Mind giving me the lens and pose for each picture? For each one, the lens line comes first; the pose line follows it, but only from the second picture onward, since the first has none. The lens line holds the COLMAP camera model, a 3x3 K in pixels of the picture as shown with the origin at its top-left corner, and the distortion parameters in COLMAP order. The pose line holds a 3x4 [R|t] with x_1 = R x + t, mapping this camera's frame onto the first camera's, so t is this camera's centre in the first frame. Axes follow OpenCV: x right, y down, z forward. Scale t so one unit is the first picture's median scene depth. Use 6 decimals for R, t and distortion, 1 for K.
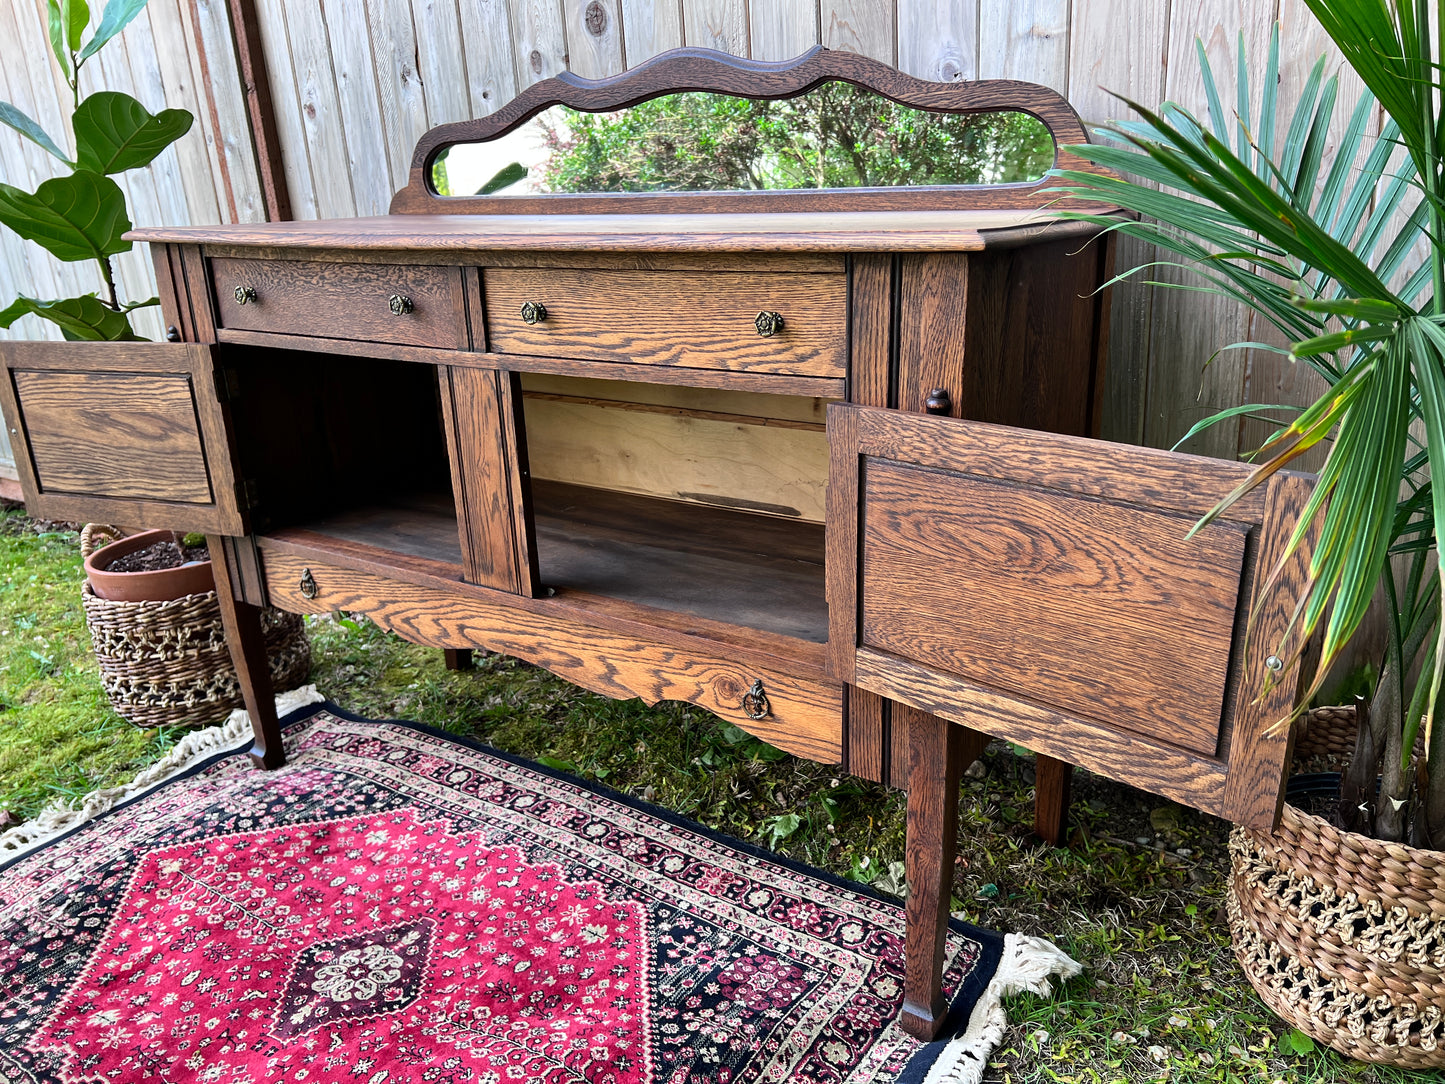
lens RADIAL K [[1109.4, 0, 723.5], [0, 1109.4, 560.5], [0, 0, 1]] dist [0.132621, -0.453460]
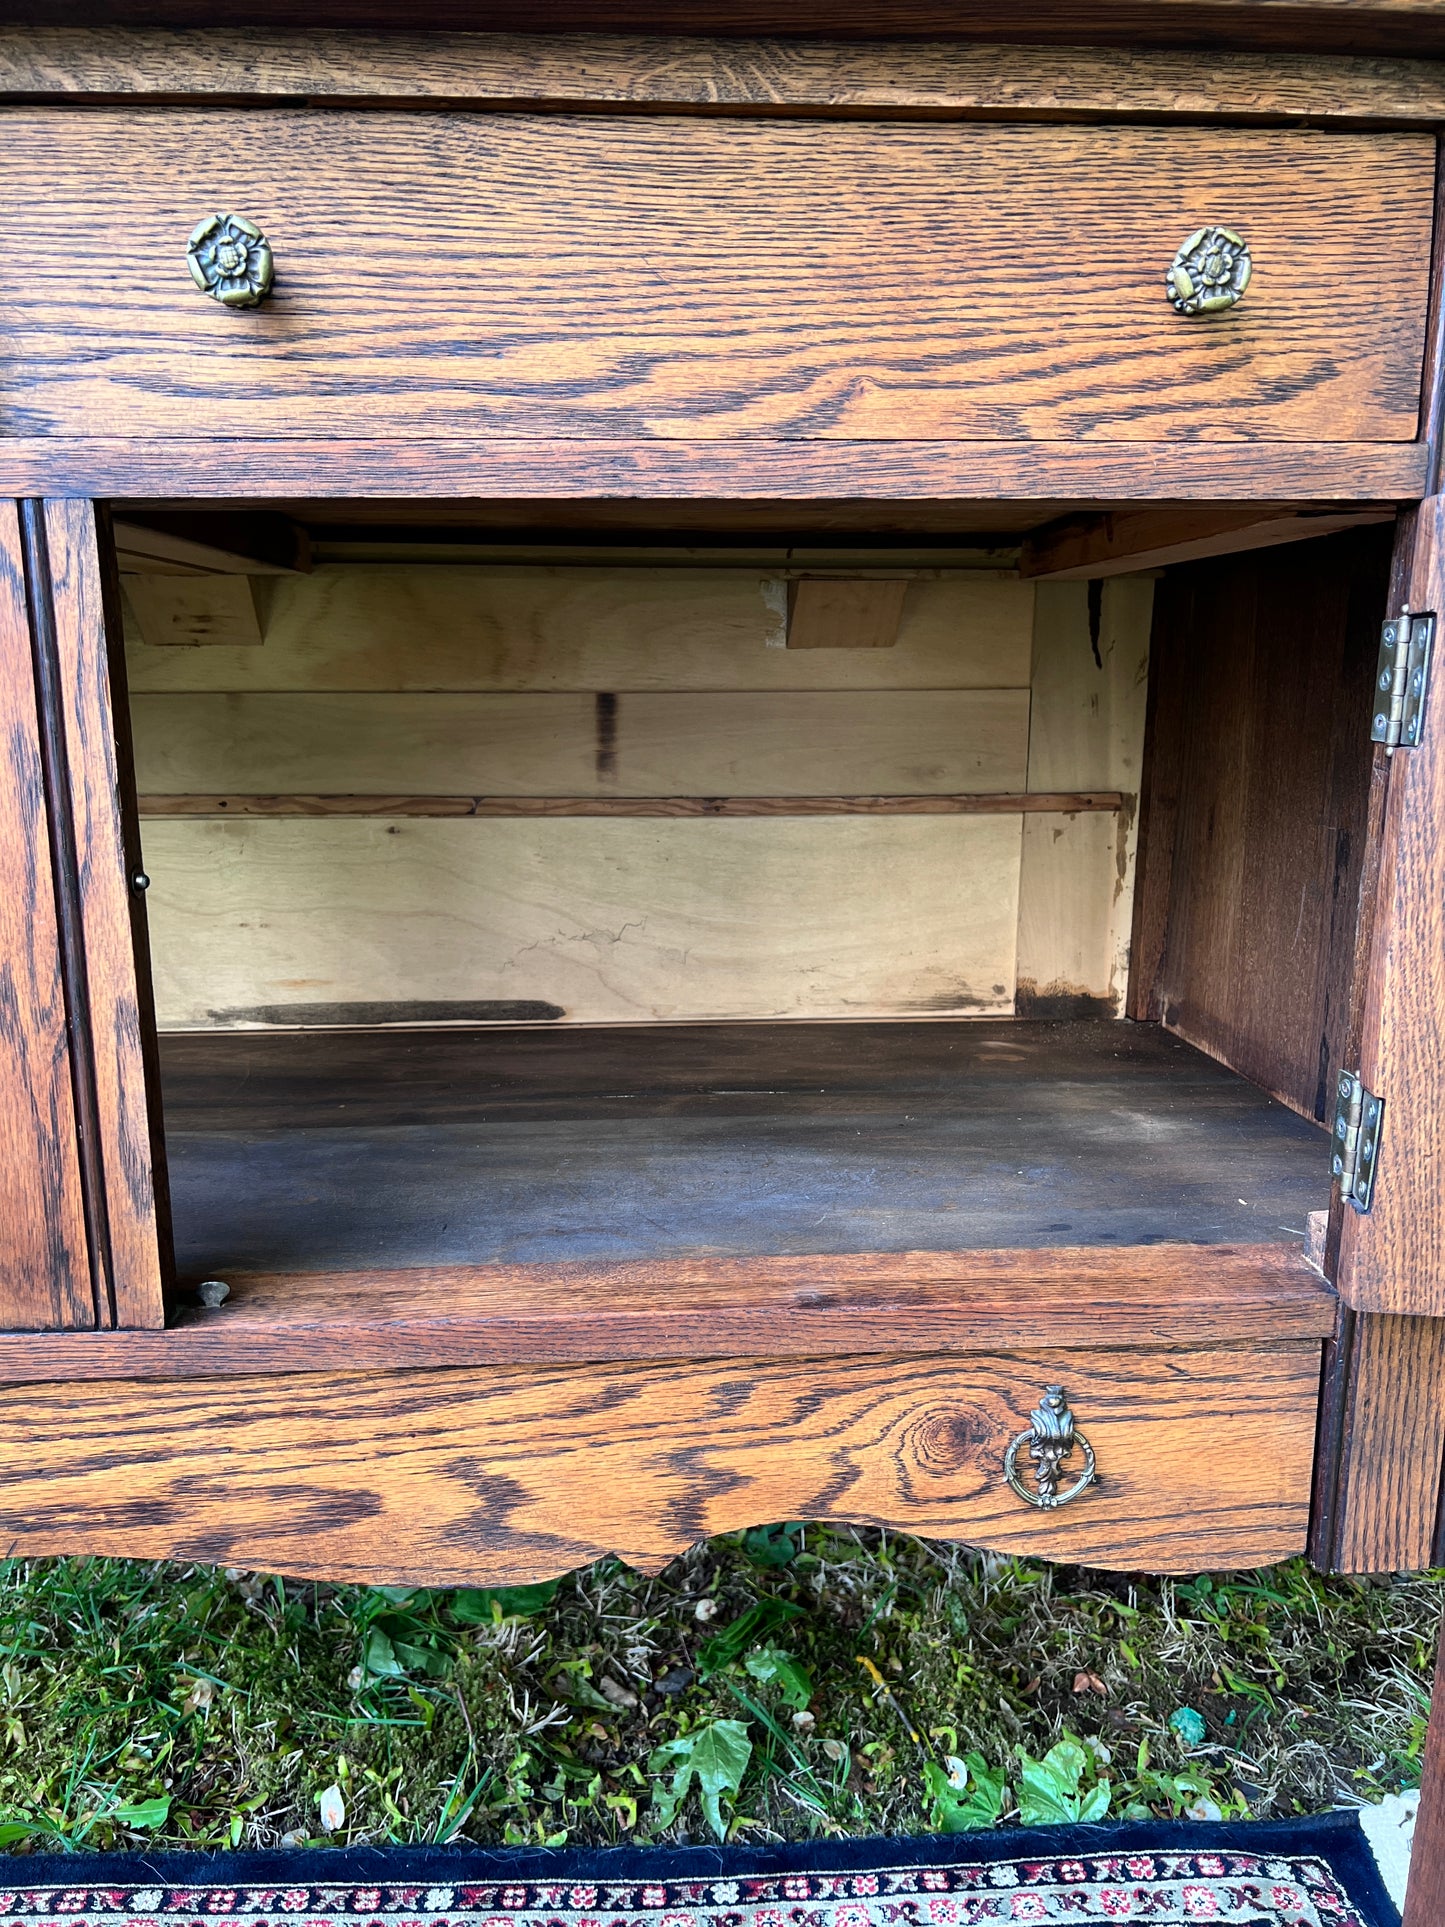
lens RADIAL K [[1472.1, 0, 745.9], [0, 1472.1, 978.9], [0, 0, 1]] dist [0.004258, -0.004868]
pose [[0.794829, -0.093642, 0.599565, -0.277862], [0.177217, 0.980770, -0.081753, 0.003255], [-0.580380, 0.171233, 0.796140, 0.609669]]
